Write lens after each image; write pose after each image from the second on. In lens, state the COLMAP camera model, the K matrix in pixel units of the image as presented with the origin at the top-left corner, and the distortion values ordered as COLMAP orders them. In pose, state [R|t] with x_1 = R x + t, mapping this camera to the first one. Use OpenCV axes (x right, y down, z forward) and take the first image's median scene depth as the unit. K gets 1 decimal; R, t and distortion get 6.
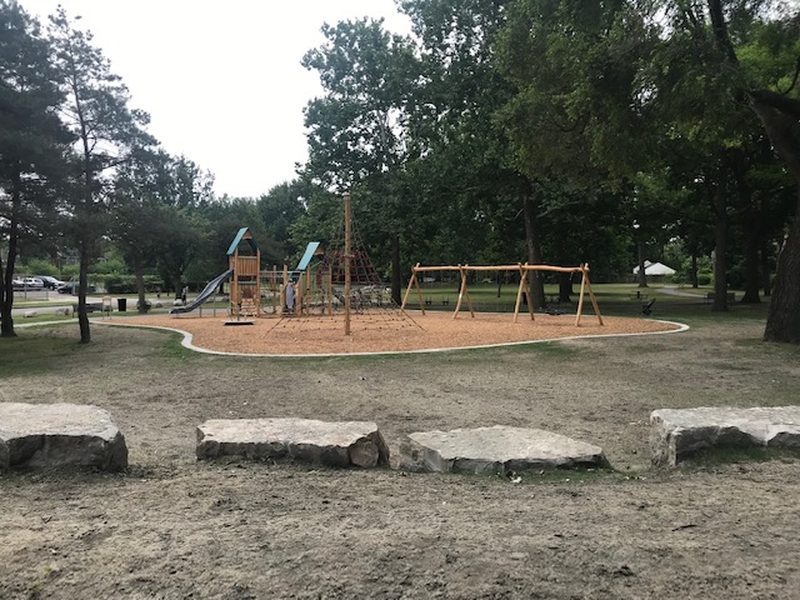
lens RADIAL K [[661.9, 0, 400.0], [0, 661.9, 300.0], [0, 0, 1]] dist [0.001996, -0.001570]
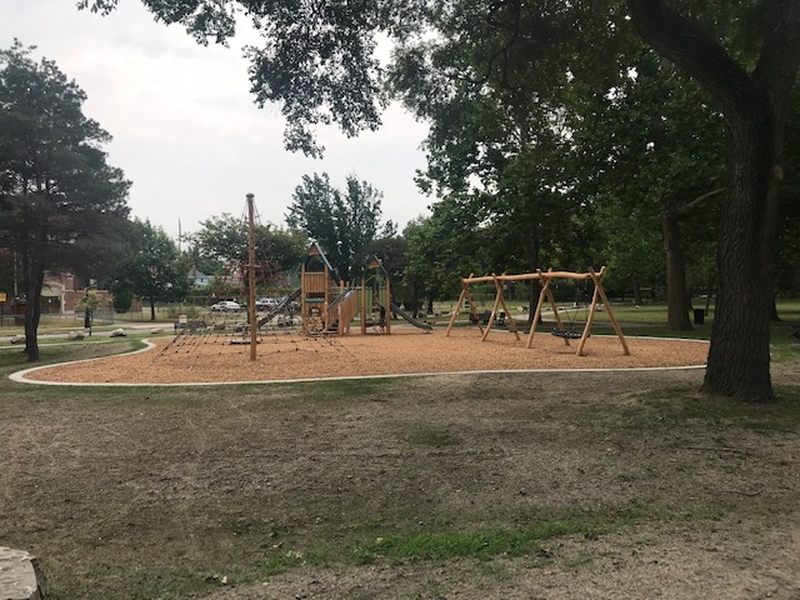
lens RADIAL K [[654.5, 0, 400.0], [0, 654.5, 300.0], [0, 0, 1]] dist [-0.000757, -0.001001]
pose [[0.899503, -0.011142, -0.436773, 0.289629], [-0.001255, 0.999605, -0.028083, 0.000320], [0.436914, 0.025809, 0.899133, 0.202801]]
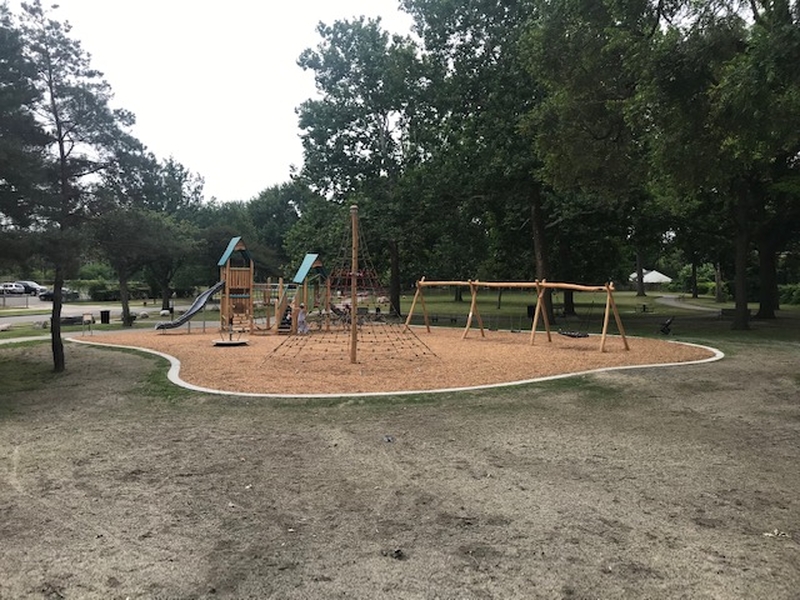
lens RADIAL K [[661.9, 0, 400.0], [0, 661.9, 300.0], [0, 0, 1]] dist [0.001996, -0.001570]
pose [[0.999830, 0.007209, 0.016964, -0.020278], [-0.007137, 0.999965, -0.004294, -0.018328], [-0.016994, 0.004173, 0.999847, 0.062786]]
